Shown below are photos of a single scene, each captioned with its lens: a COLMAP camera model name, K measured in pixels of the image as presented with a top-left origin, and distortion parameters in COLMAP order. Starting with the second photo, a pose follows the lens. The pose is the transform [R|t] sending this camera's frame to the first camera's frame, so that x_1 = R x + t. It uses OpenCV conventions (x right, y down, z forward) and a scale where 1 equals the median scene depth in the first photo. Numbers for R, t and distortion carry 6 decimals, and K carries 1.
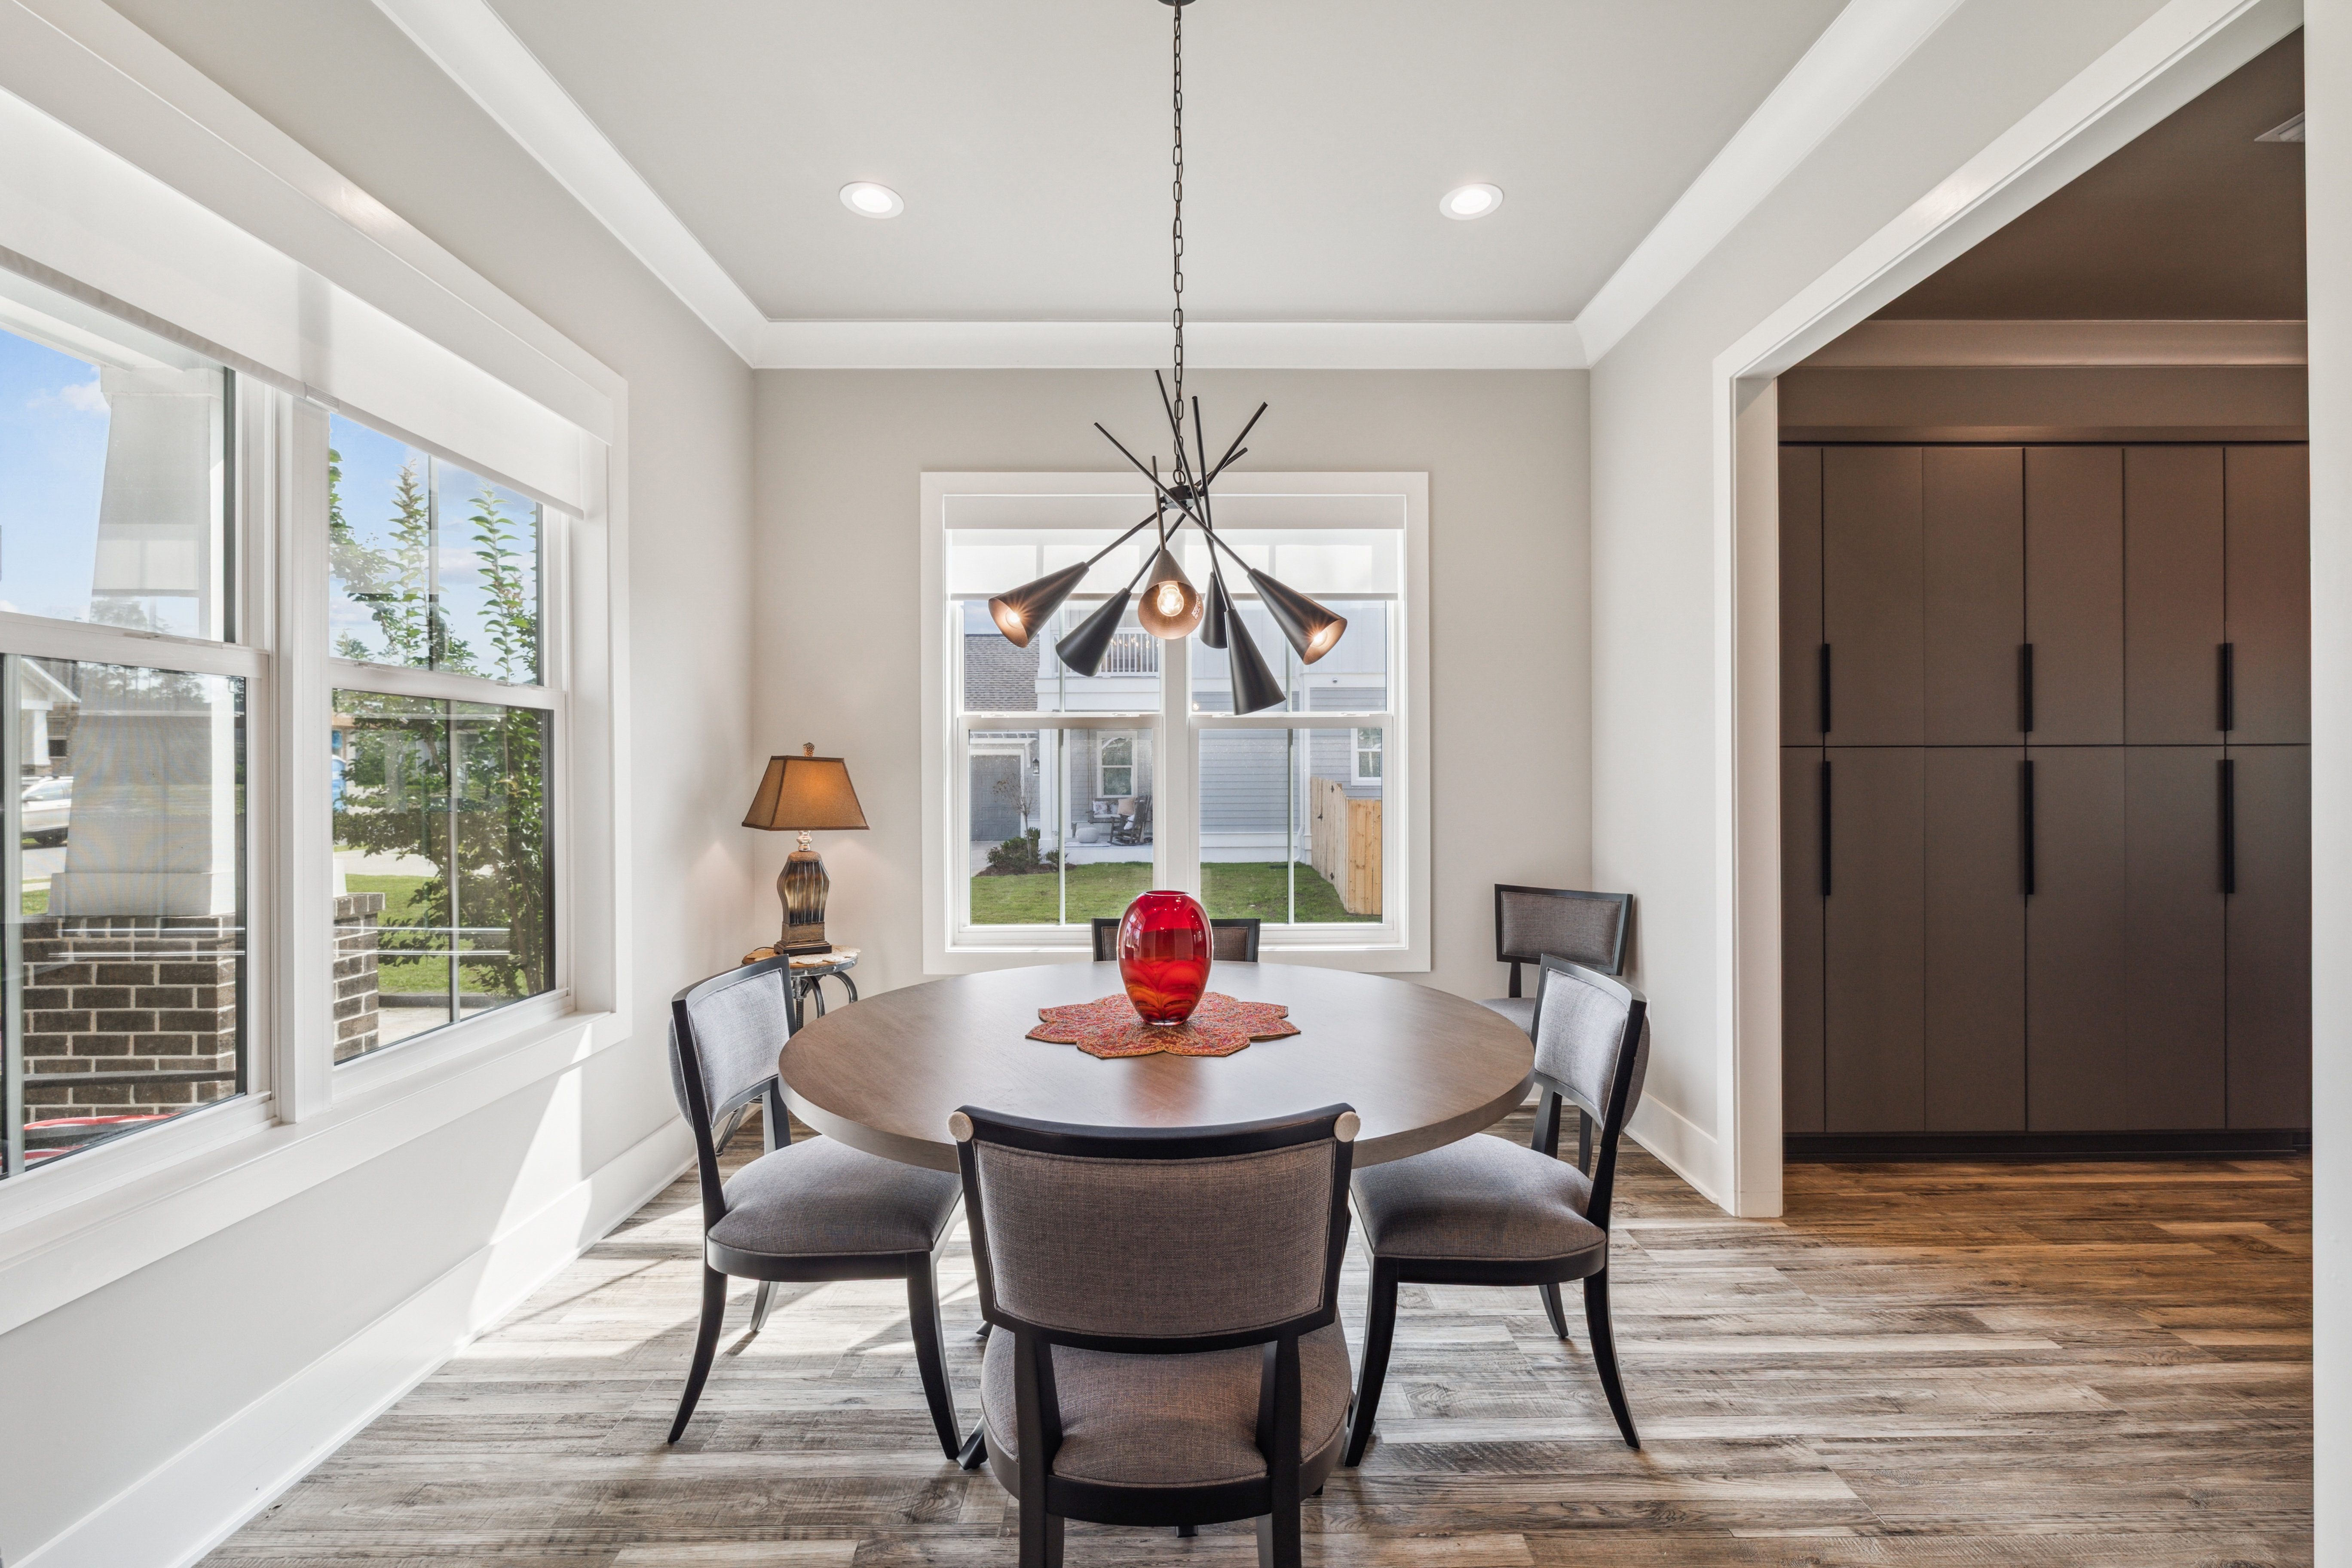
lens RADIAL K [[1001.9, 0, 1173.7], [0, 1001.9, 782.9], [0, 0, 1]] dist [0.000994, 0.000342]
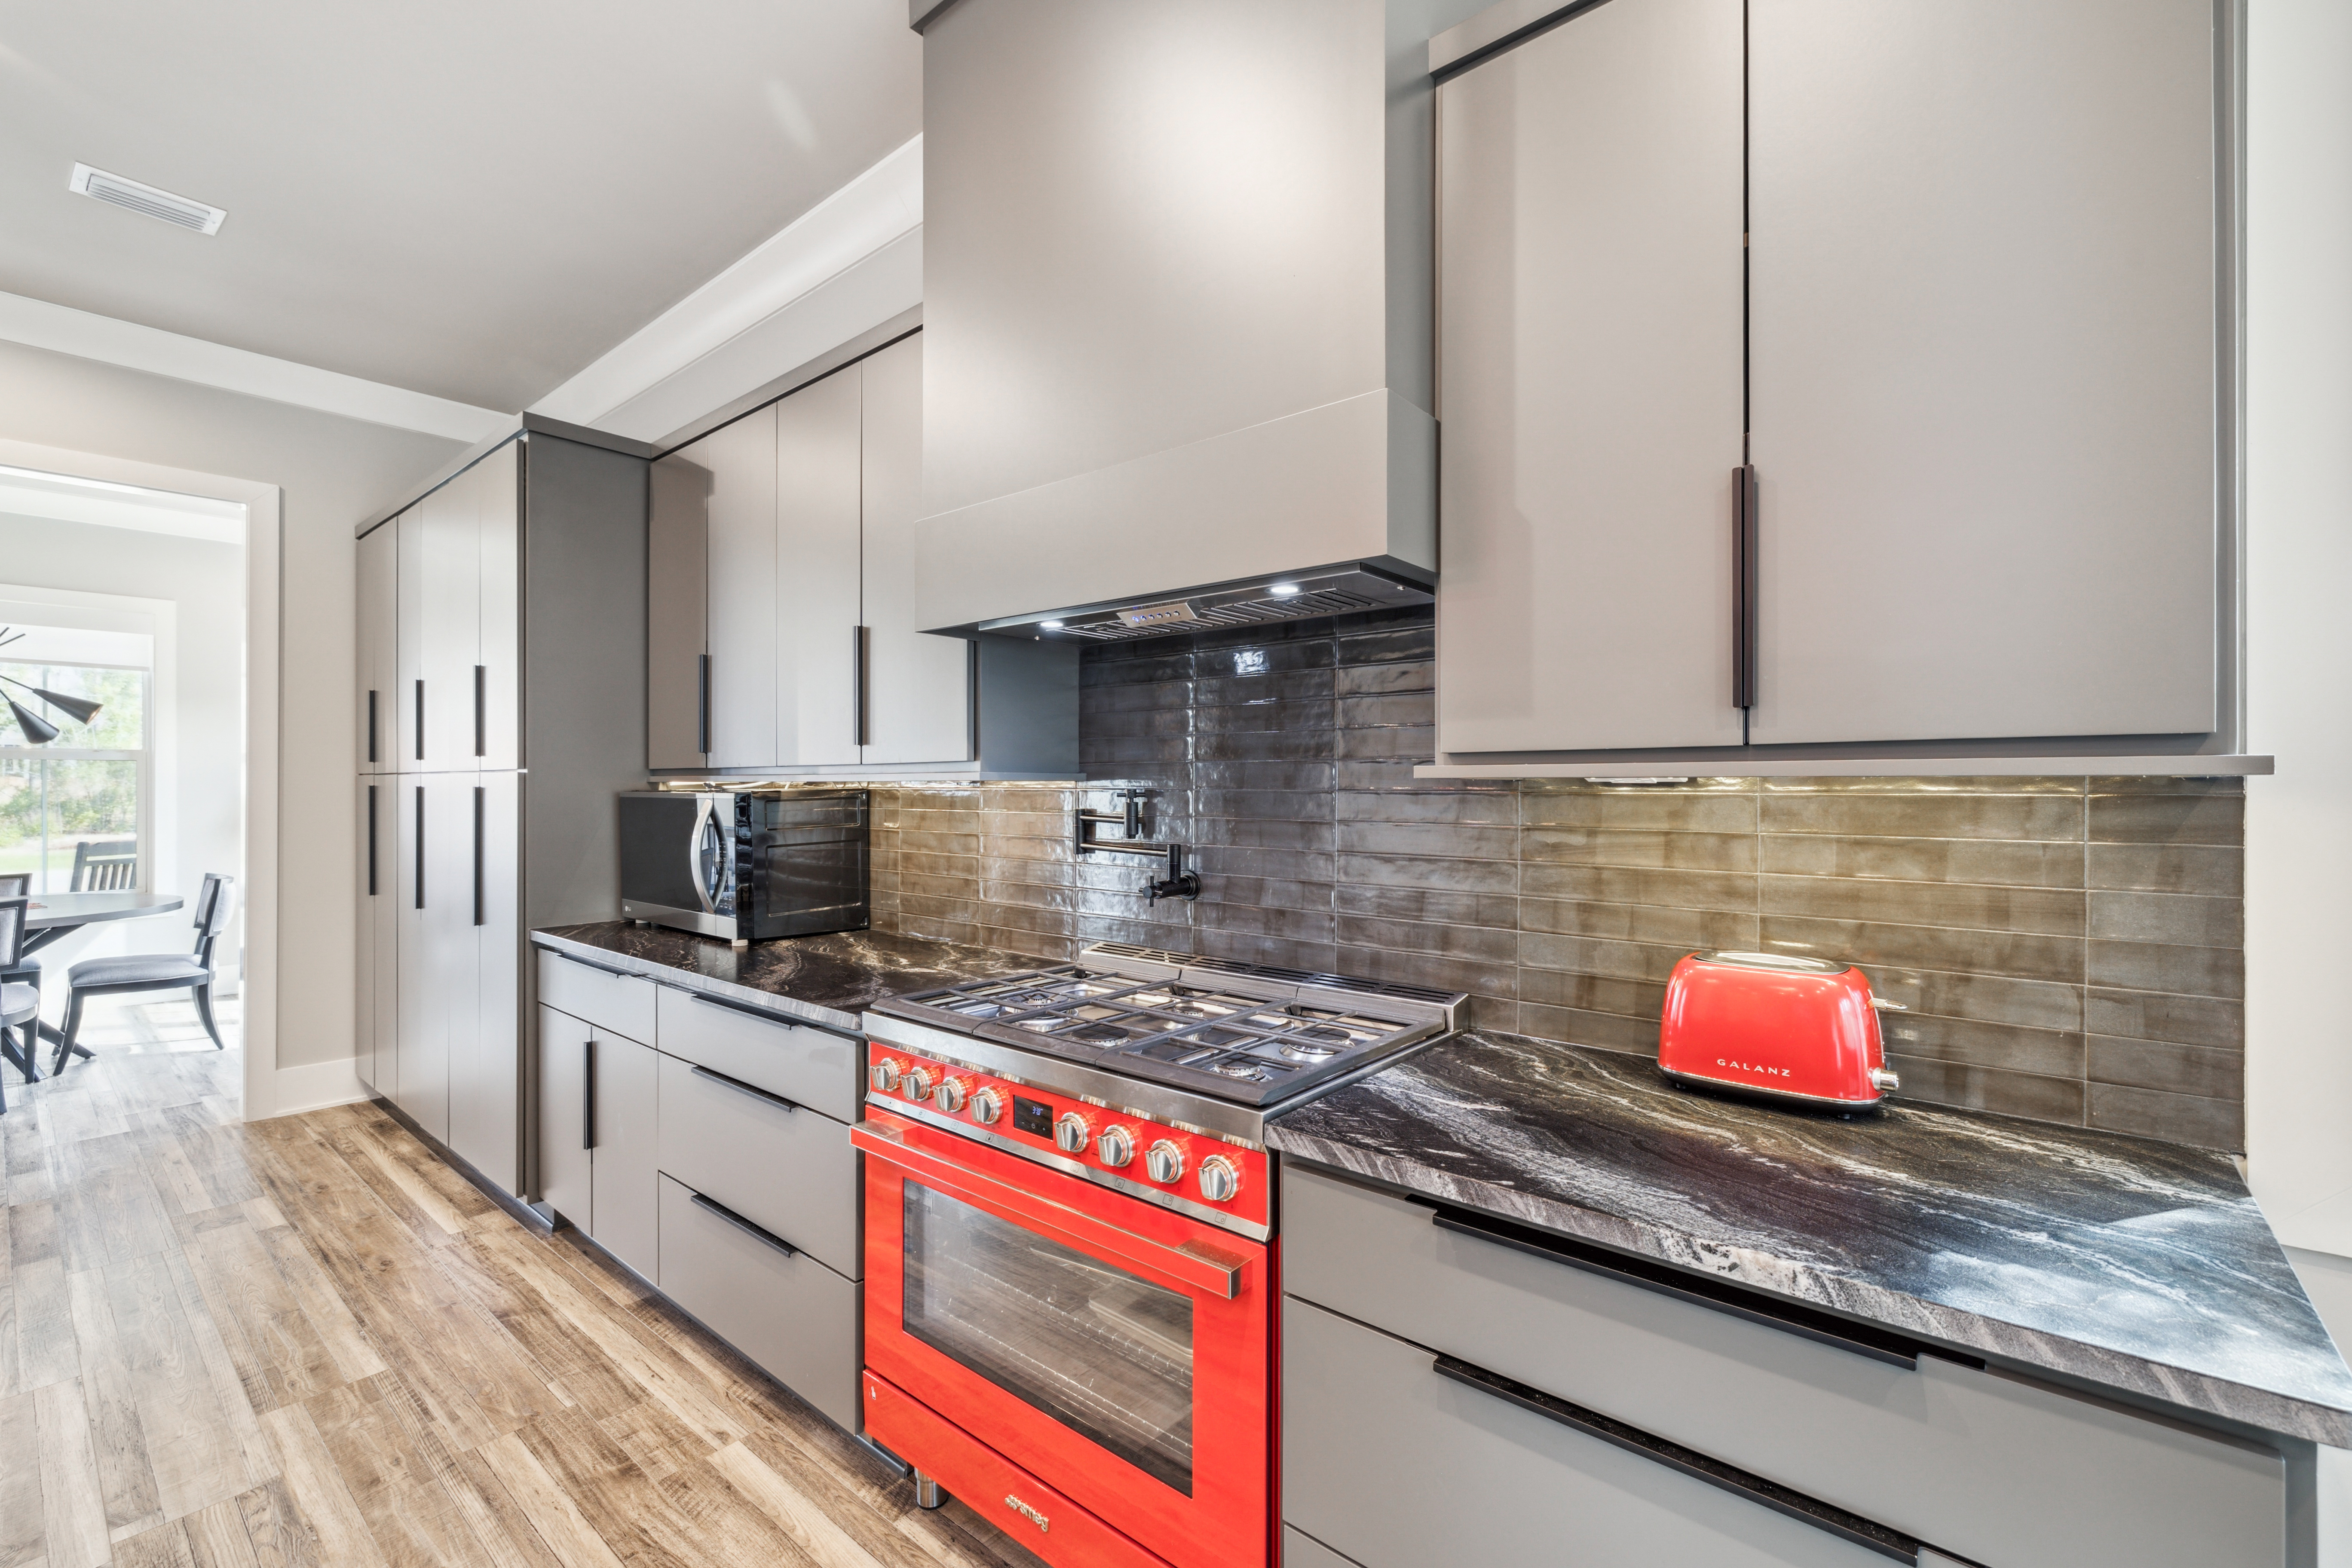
lens RADIAL K [[1001.9, 0, 1188.0], [0, 1001.9, 783.2], [0, 0, 1]] dist [0.000994, 0.000342]
pose [[0.762872, 0.004553, -0.646534, 1.921808], [-0.005074, 0.999987, 0.001056, -0.028117], [0.646530, 0.002474, 0.762885, 0.617358]]
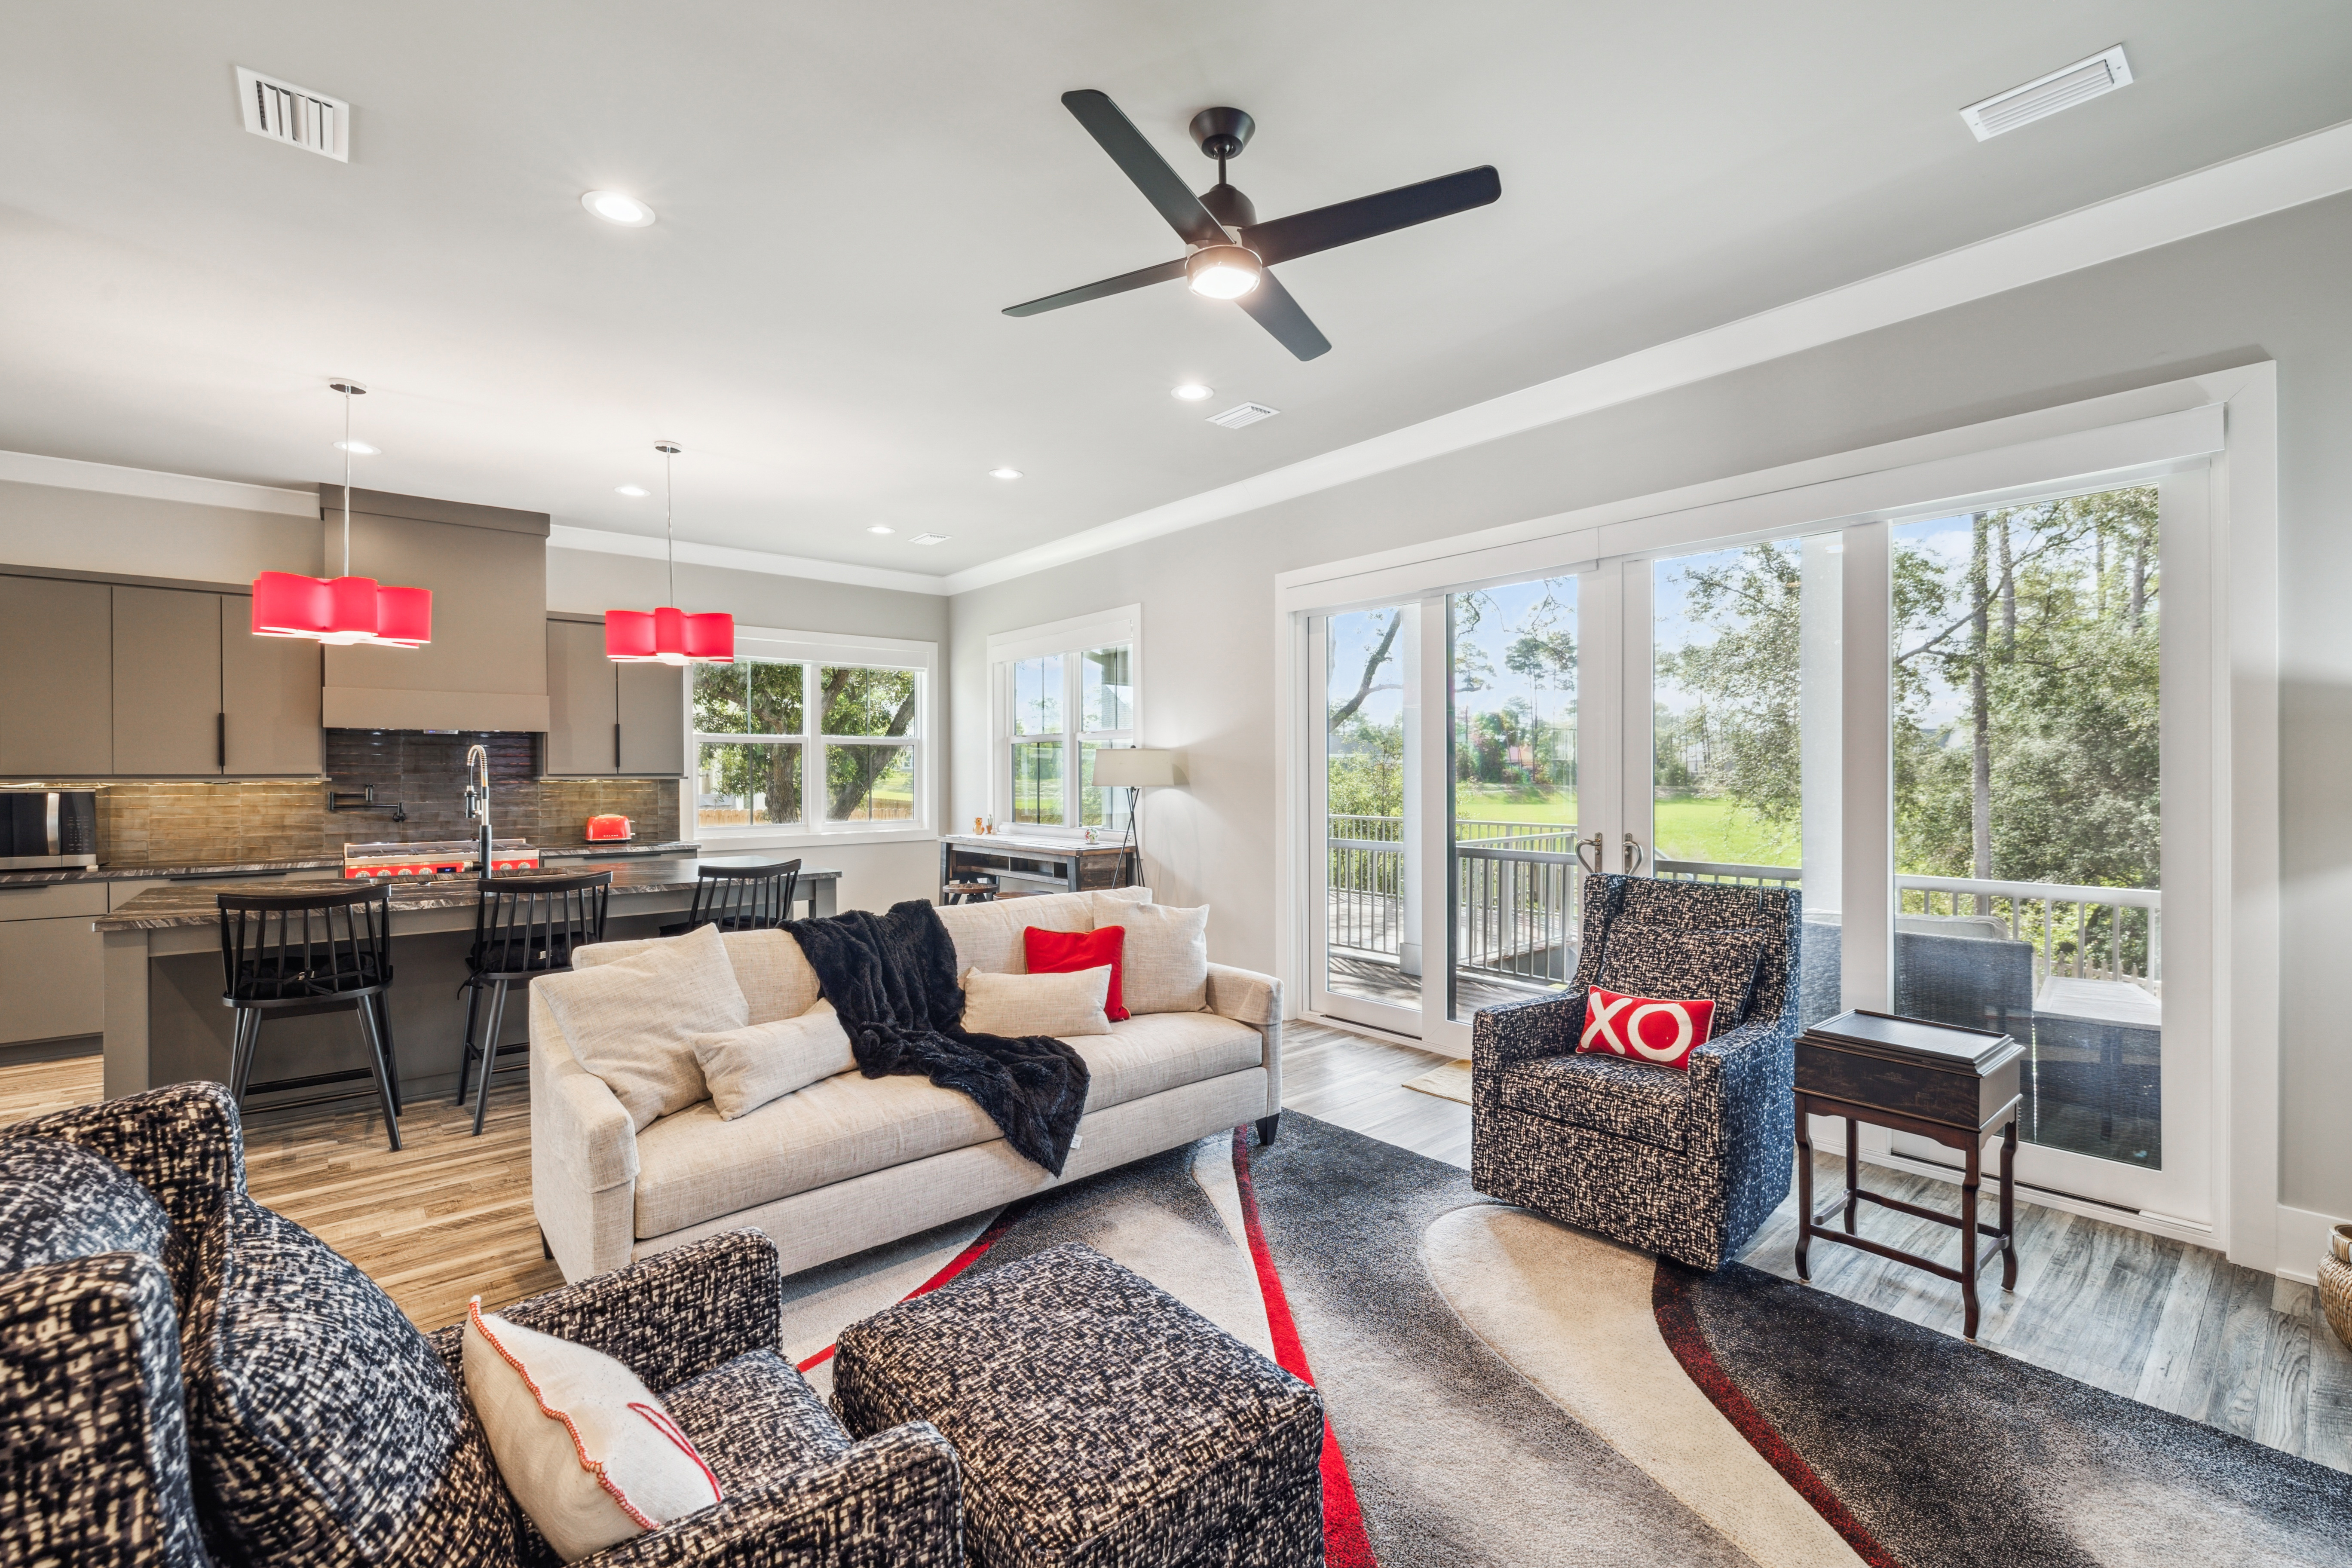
lens RADIAL K [[1001.9, 0, 1190.7], [0, 1001.9, 765.0], [0, 0, 1]] dist [0.000994, 0.000342]
pose [[0.768573, 0.006925, 0.639725, 1.486423], [-0.001116, 0.999954, -0.009483, -0.040347], [-0.639762, 0.006575, 0.768545, -1.071104]]
